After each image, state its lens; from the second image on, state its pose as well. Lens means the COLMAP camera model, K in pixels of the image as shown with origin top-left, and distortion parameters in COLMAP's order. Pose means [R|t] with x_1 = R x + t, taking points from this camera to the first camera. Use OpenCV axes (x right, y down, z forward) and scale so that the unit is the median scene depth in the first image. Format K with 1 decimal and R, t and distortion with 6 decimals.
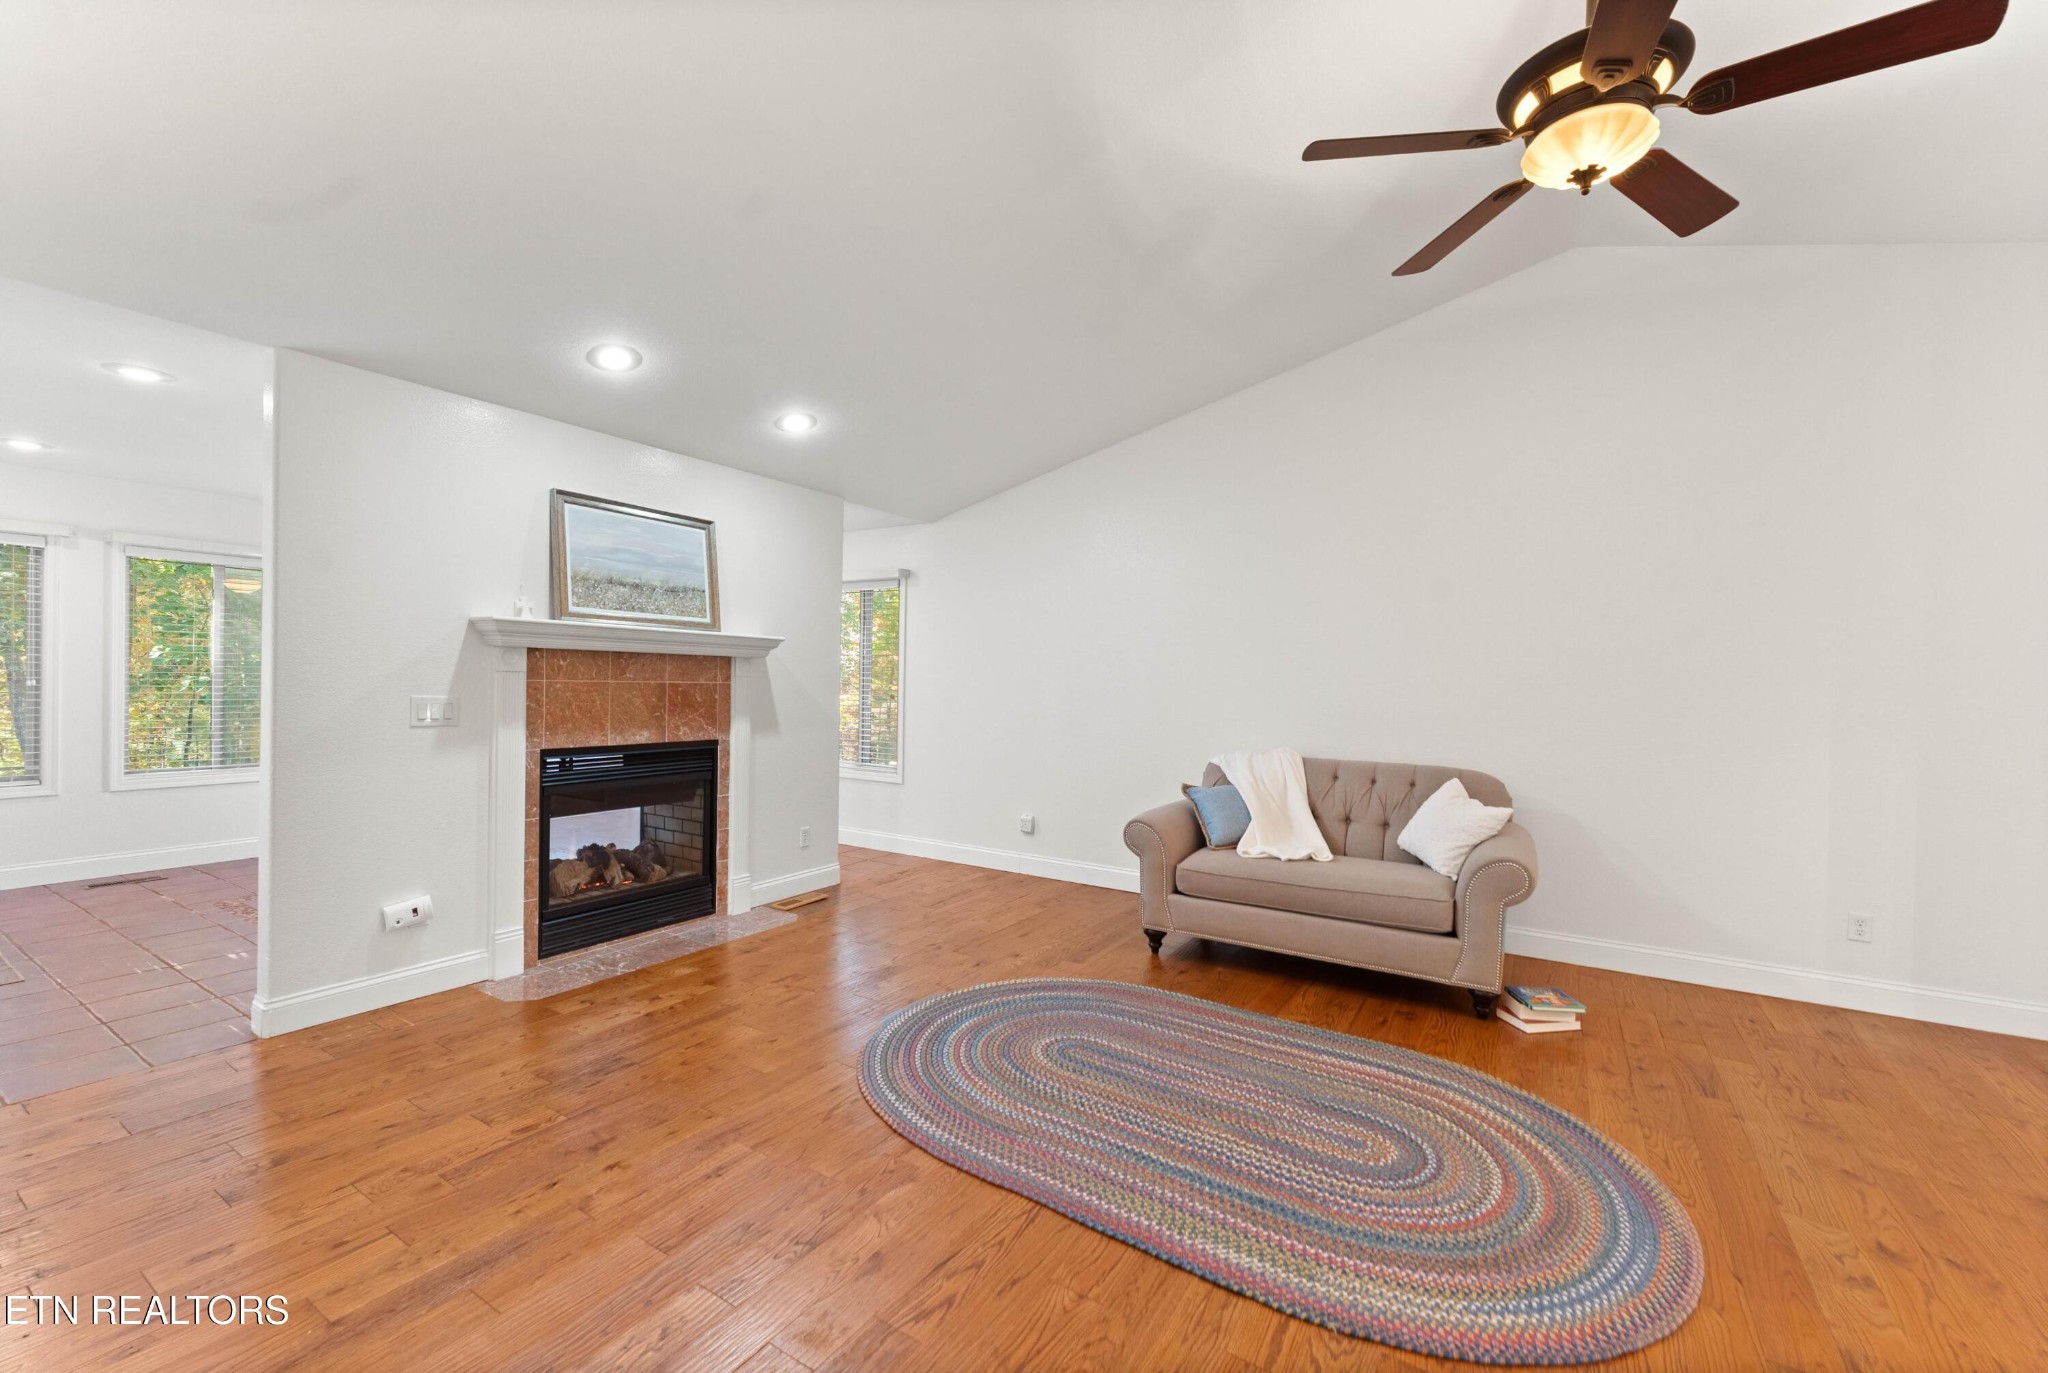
lens RADIAL K [[842.6, 0, 1031.9], [0, 842.6, 678.7], [0, 0, 1]] dist [-0.002172, 0.002043]
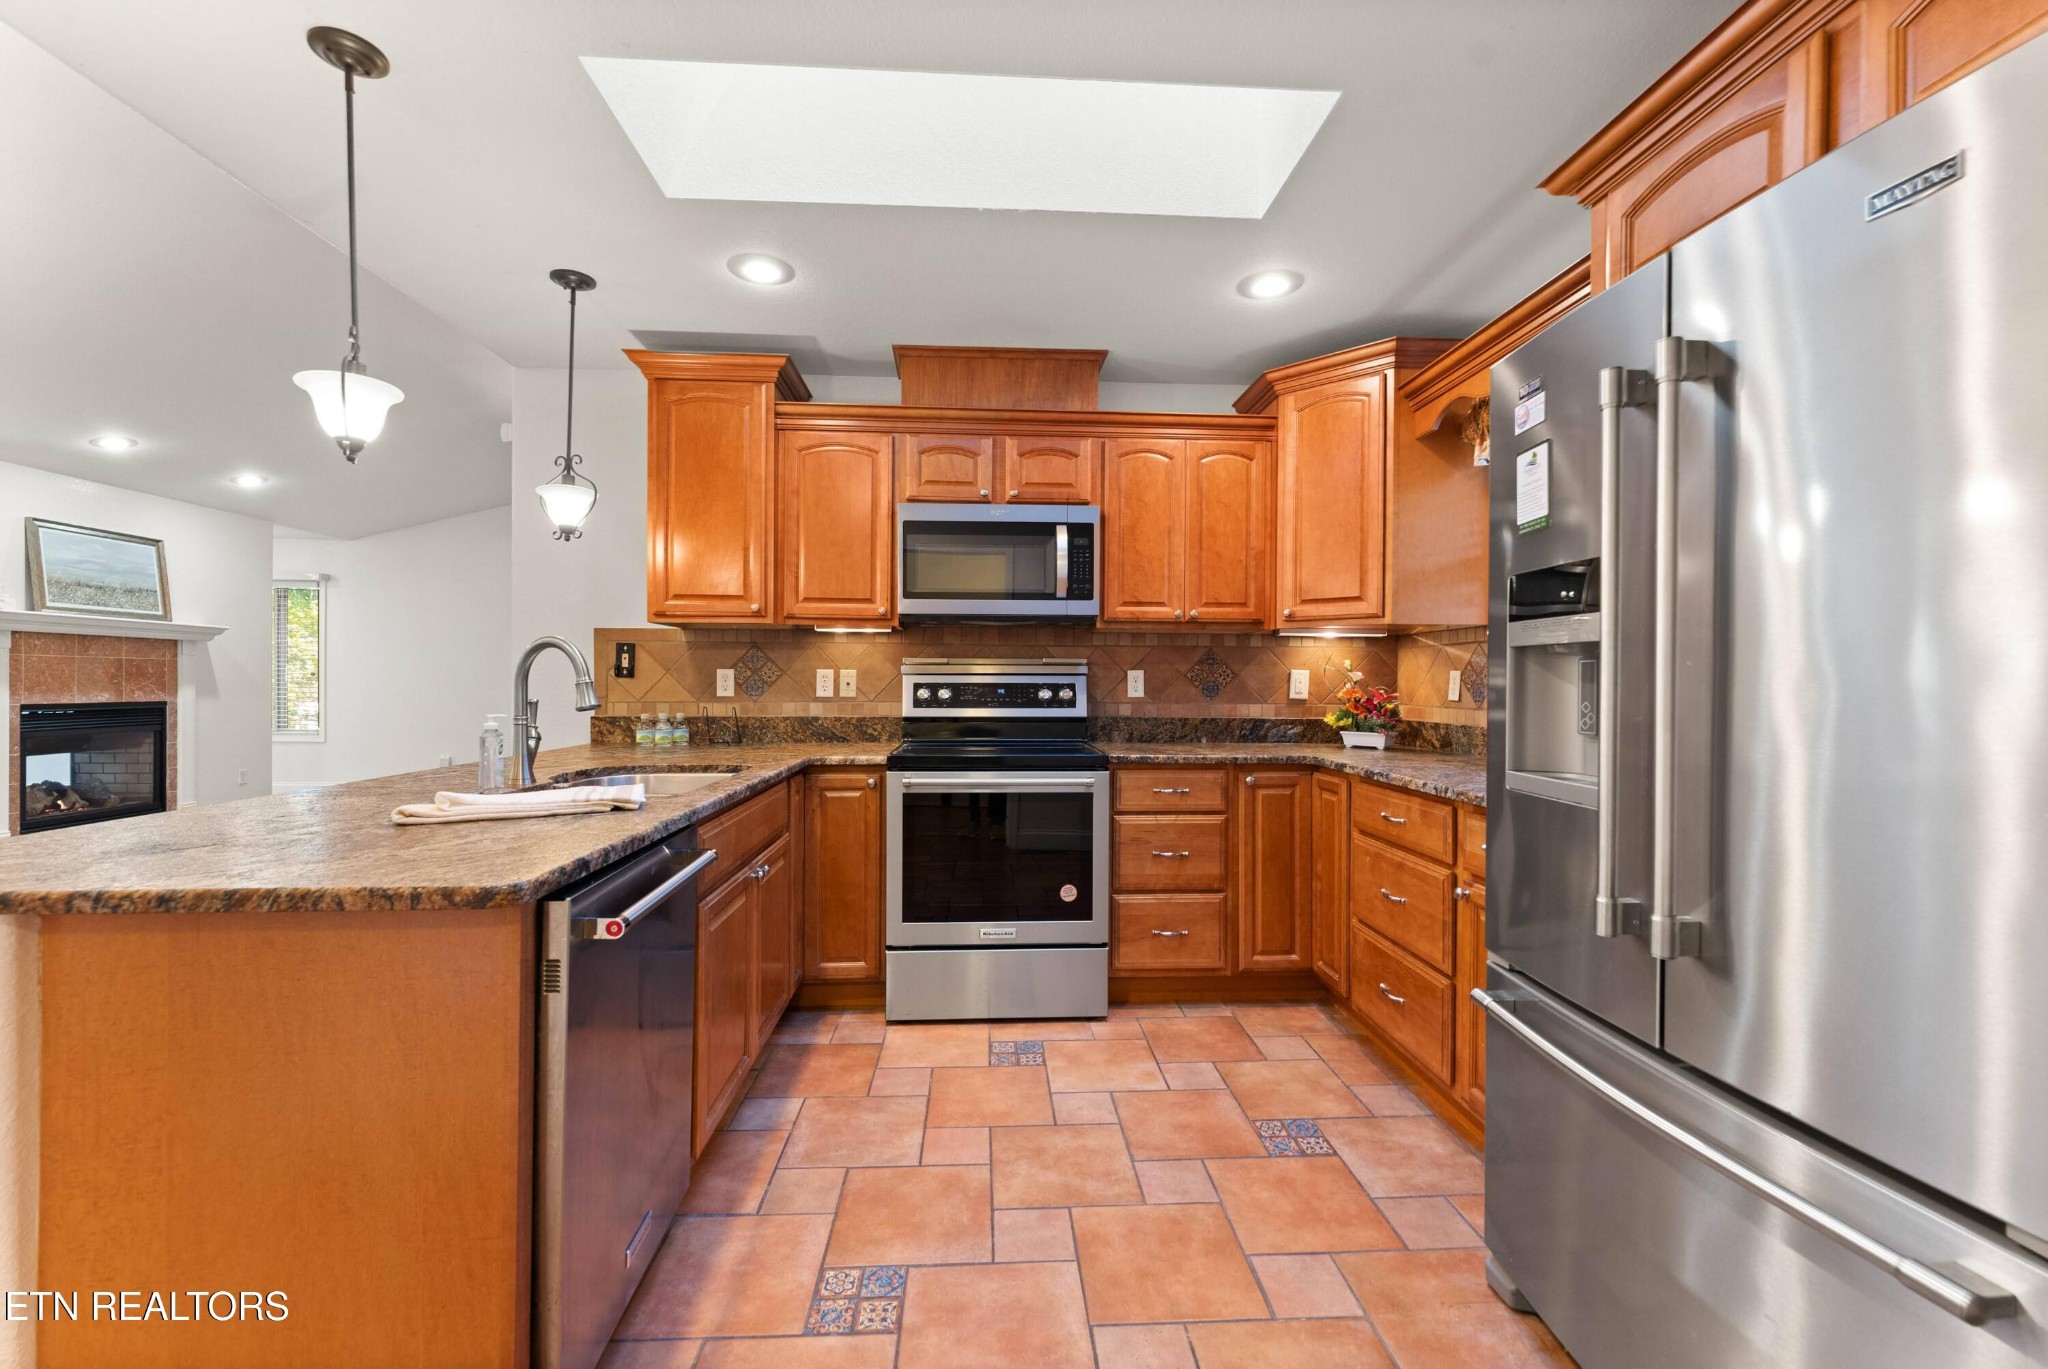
lens RADIAL K [[842.6, 0, 1012.5], [0, 842.6, 676.1], [0, 0, 1]] dist [-0.002172, 0.002043]
pose [[0.824625, -0.007428, 0.565631, -0.022661], [0.004581, 0.999969, 0.006453, 0.035122], [-0.565661, -0.002730, 0.824633, -1.045411]]
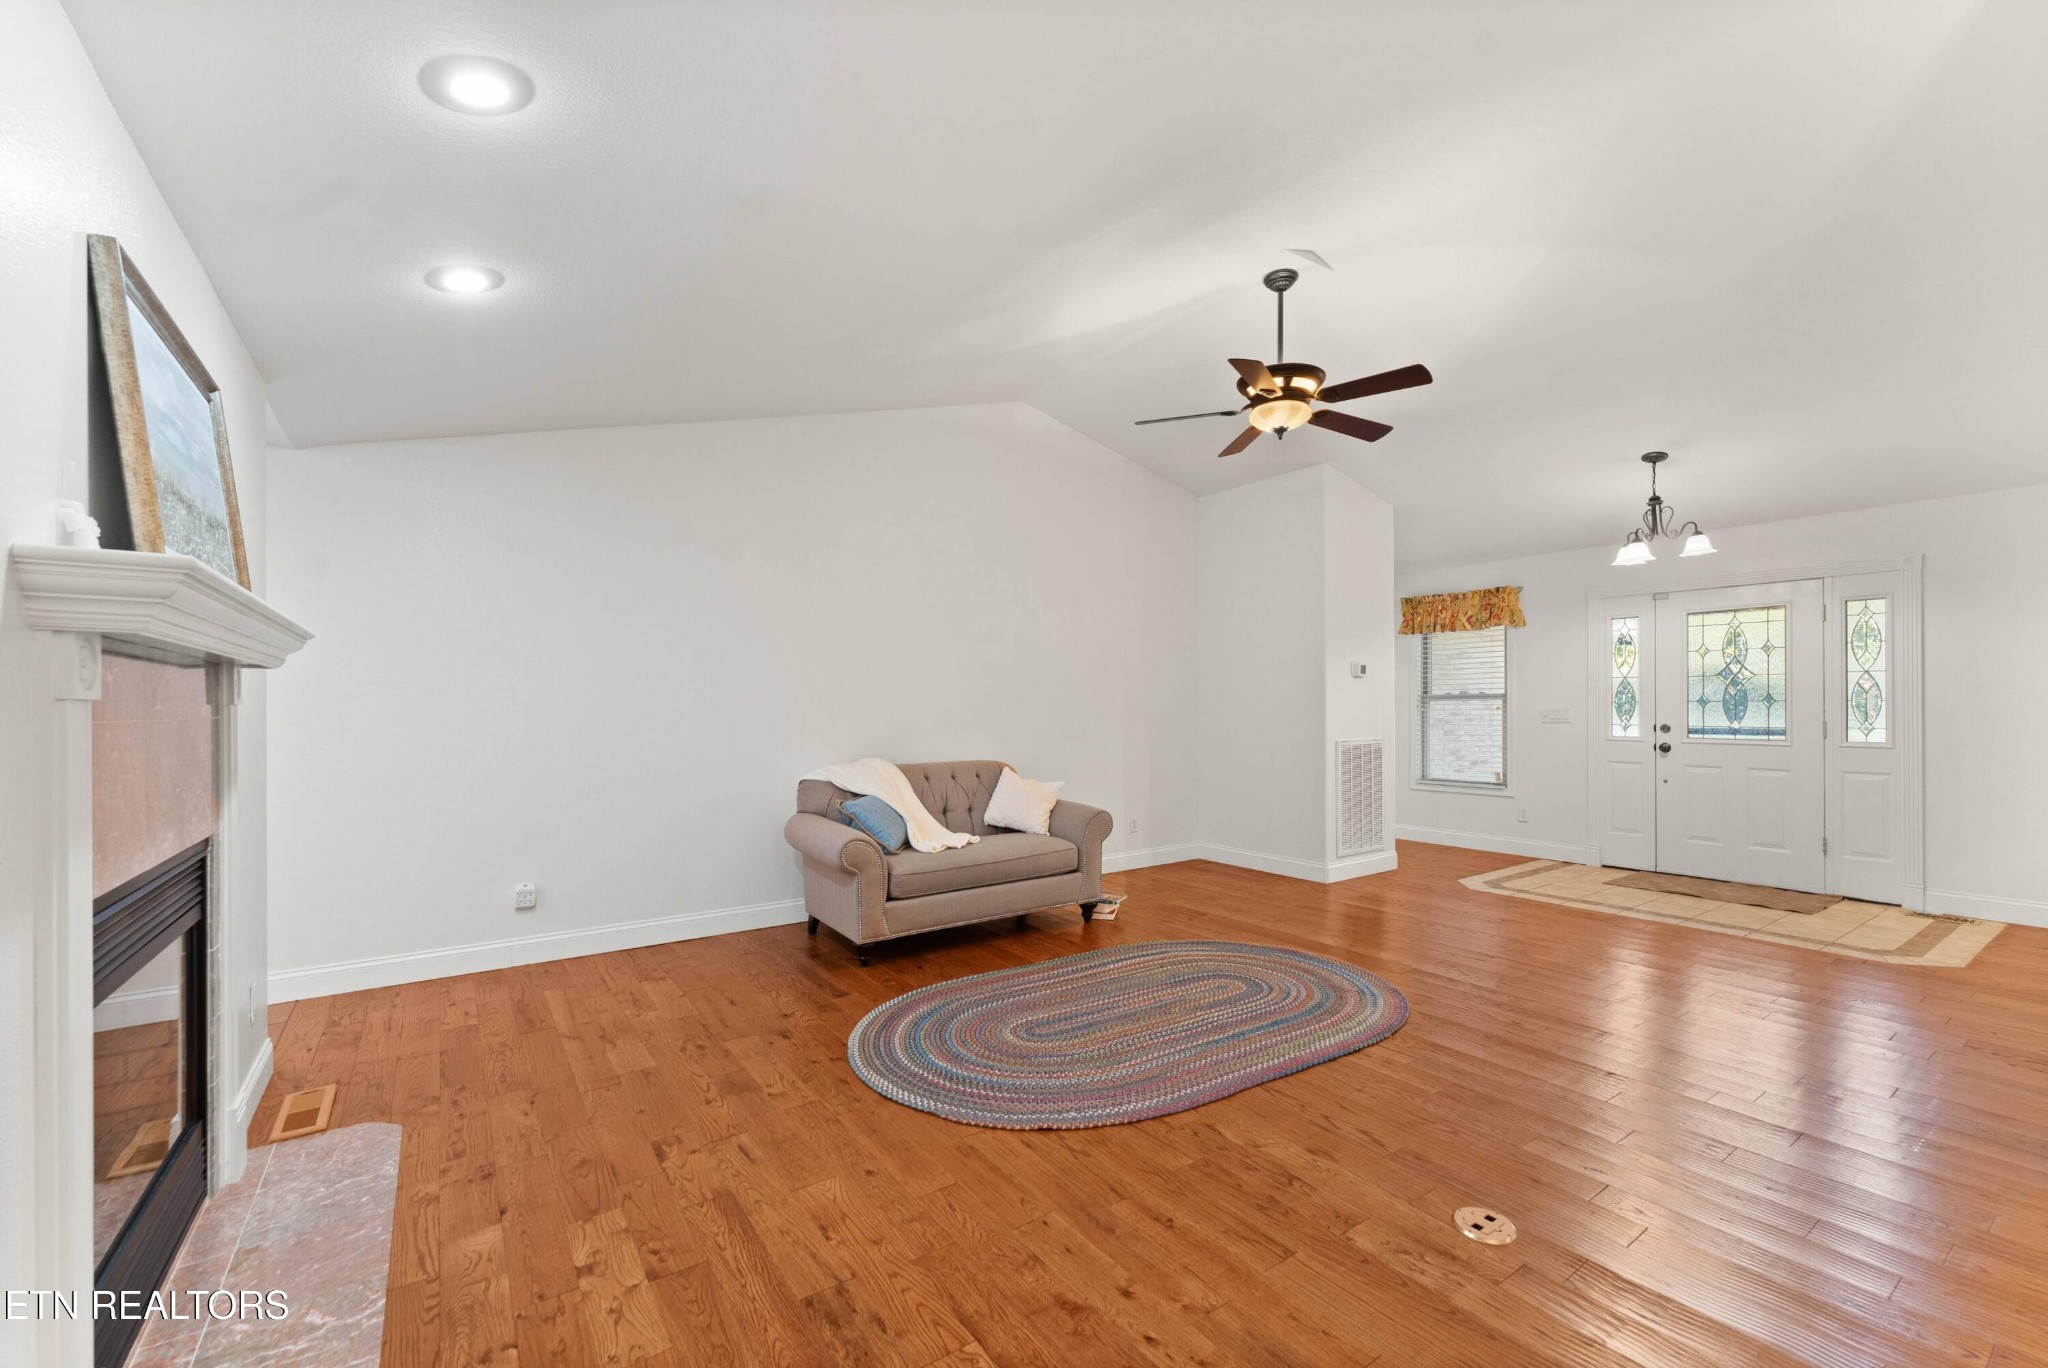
lens RADIAL K [[842.6, 0, 1017.9], [0, 842.6, 701.4], [0, 0, 1]] dist [-0.002172, 0.002043]
pose [[0.398852, -0.019877, 0.916800, -0.750433], [0.013745, 0.999782, 0.015696, -0.009207], [-0.916912, 0.006341, 0.399038, 0.444660]]
